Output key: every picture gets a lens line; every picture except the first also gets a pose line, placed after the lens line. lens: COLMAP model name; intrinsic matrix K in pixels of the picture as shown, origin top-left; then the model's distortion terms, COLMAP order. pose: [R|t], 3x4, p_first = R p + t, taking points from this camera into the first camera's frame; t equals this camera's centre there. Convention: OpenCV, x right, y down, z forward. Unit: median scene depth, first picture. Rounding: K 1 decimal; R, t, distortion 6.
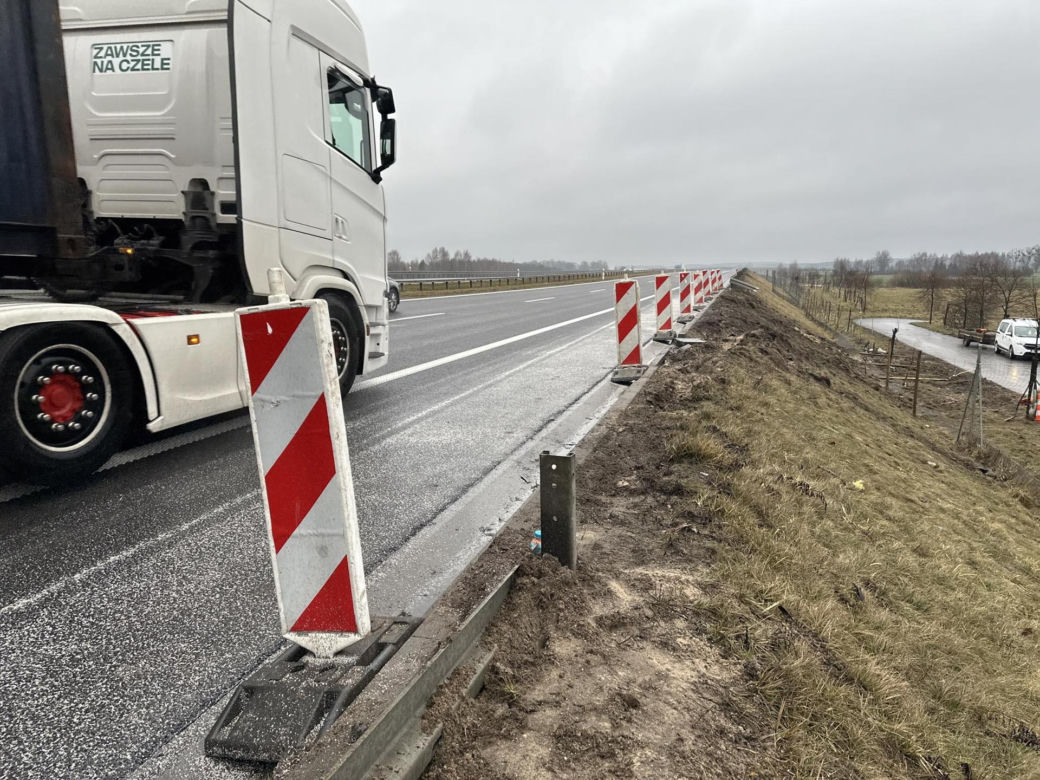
lens RADIAL K [[726.2, 0, 520.0], [0, 726.2, 390.0], [0, 0, 1]] dist [0.035126, -0.038194]
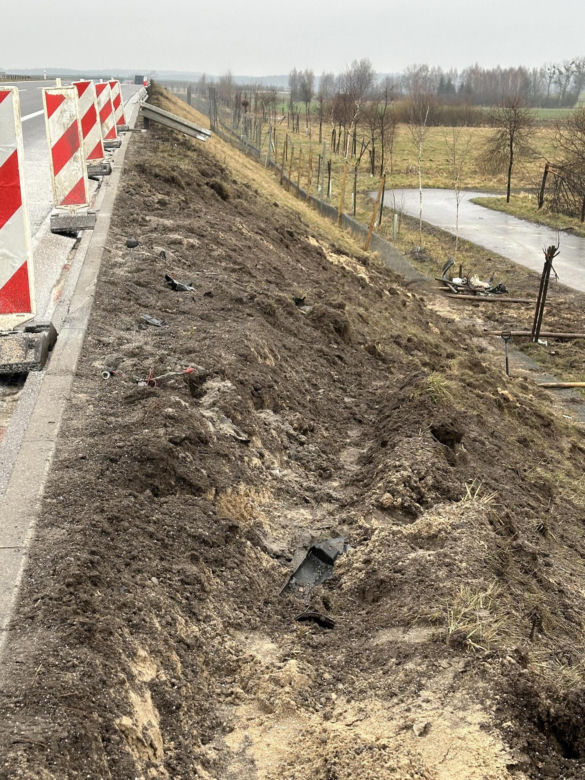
lens RADIAL K [[1188.1, 0, 292.5], [0, 1188.1, 390.0], [0, 0, 1]] dist [0.106176, 0.012161]
pose [[0.914610, -0.071657, 0.397937, 0.059602], [0.035550, 0.994611, 0.097393, -0.040864], [-0.402771, -0.074930, 0.912228, 0.239955]]
